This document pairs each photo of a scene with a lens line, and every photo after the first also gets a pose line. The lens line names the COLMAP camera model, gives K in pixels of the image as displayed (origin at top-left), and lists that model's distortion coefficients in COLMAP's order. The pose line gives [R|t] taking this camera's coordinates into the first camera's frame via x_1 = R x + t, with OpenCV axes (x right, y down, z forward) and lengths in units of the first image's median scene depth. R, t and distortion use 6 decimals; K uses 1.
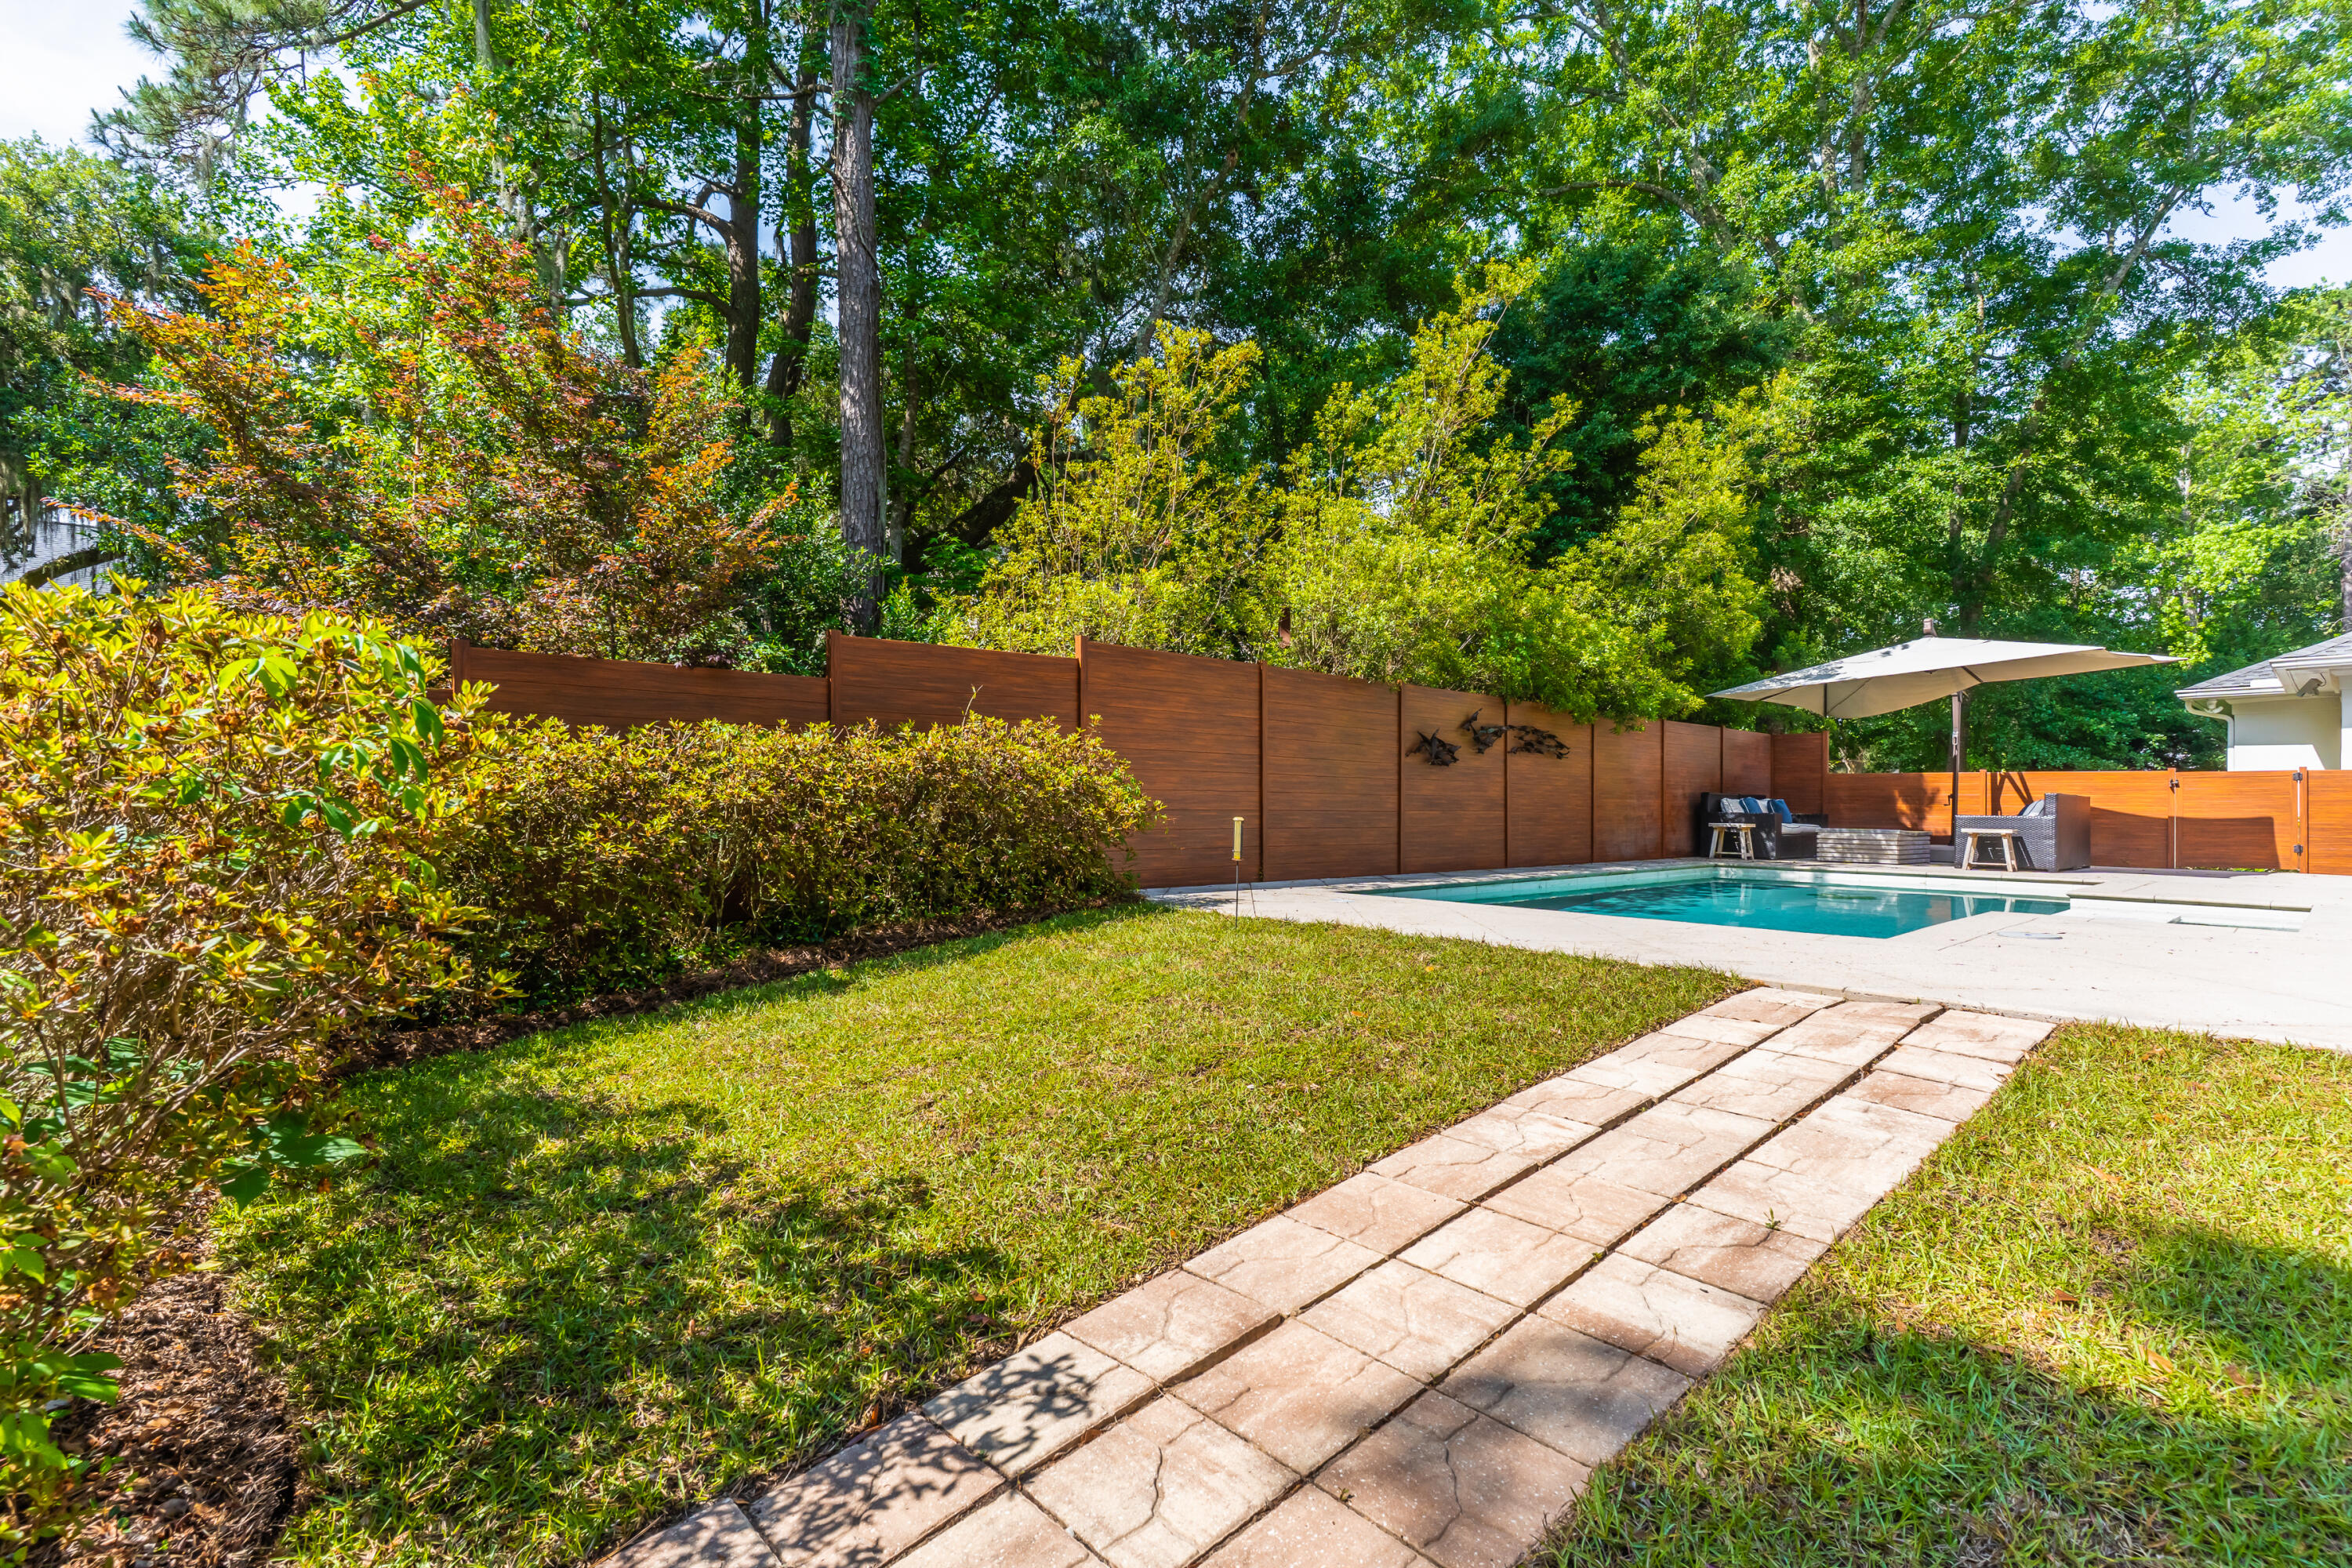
lens RADIAL K [[1107.6, 0, 1176.7], [0, 1107.6, 782.3], [0, 0, 1]] dist [0.001747, -0.001225]
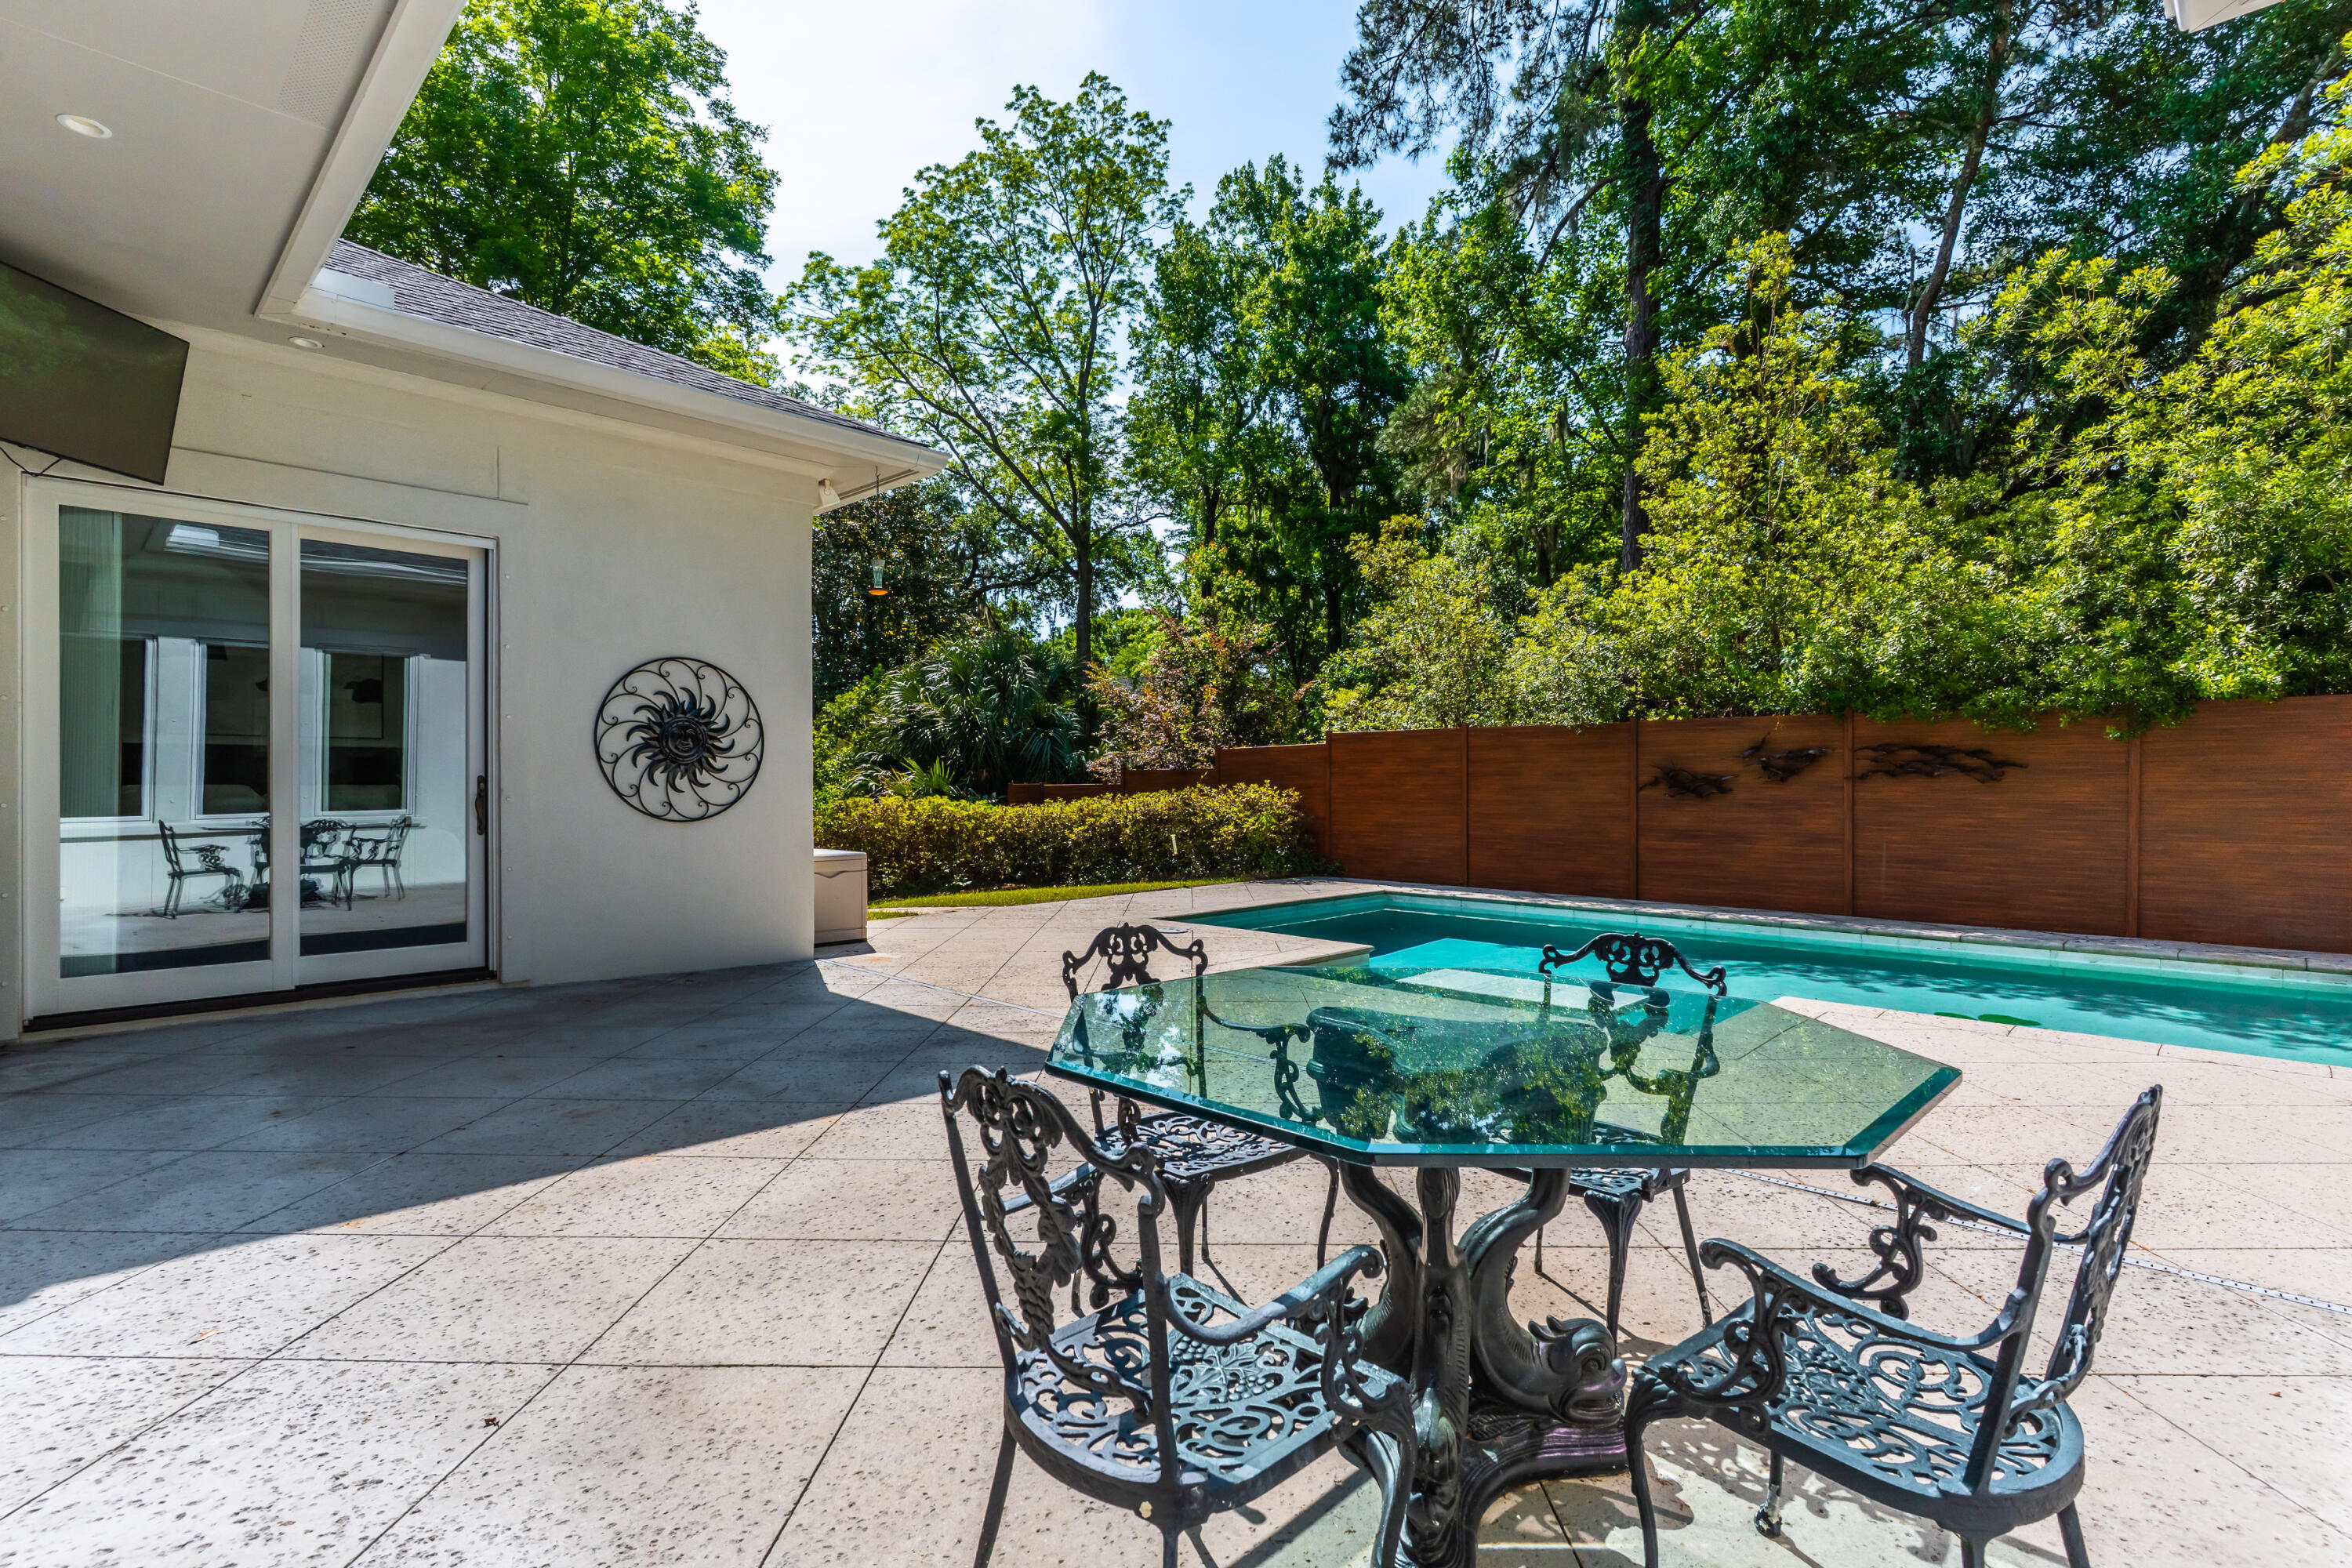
lens RADIAL K [[1107.6, 0, 1173.6], [0, 1107.6, 782.0], [0, 0, 1]] dist [0.001747, -0.001225]
pose [[0.047389, -0.010959, -0.998816, 0.648783], [0.019525, 0.999759, -0.010043, -0.014854], [0.998686, -0.019026, 0.047592, 0.265512]]
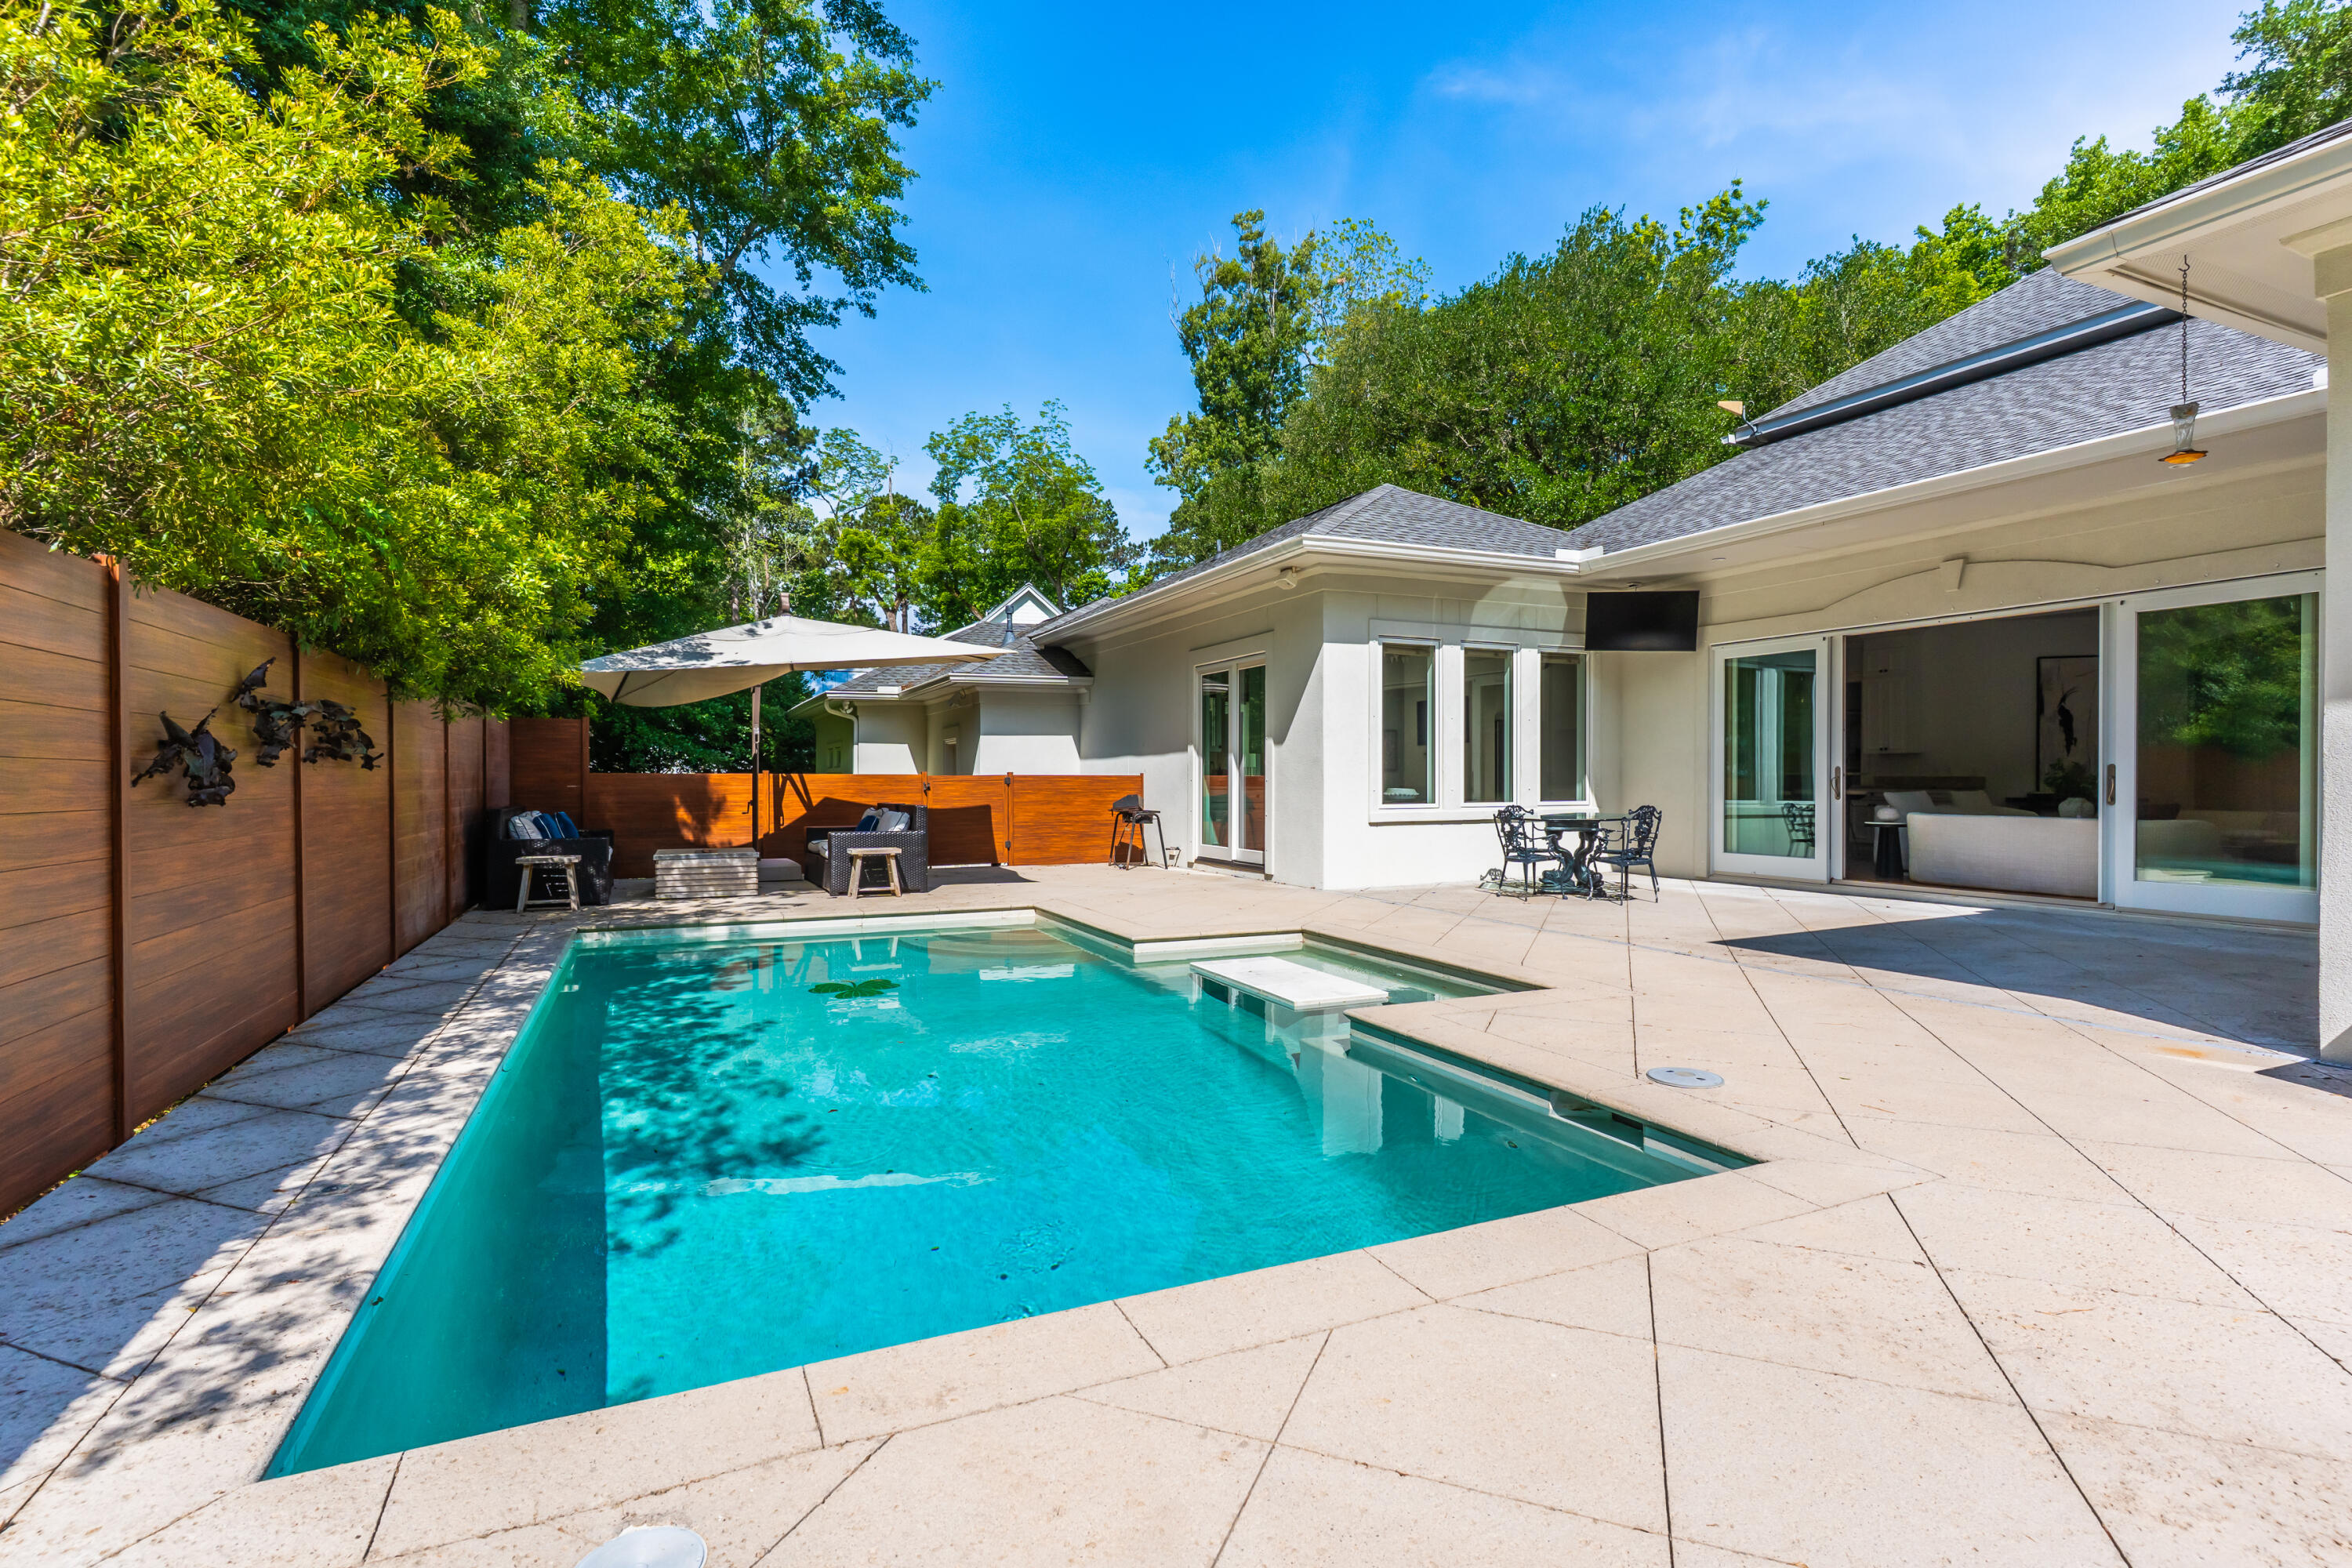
lens RADIAL K [[1107.6, 0, 1164.2], [0, 1107.6, 774.2], [0, 0, 1]] dist [0.001747, -0.001225]
pose [[0.320378, -0.009139, 0.947246, -0.007431], [-0.012597, 0.999824, 0.013906, -0.018920], [-0.947206, -0.016387, 0.320207, 0.310444]]
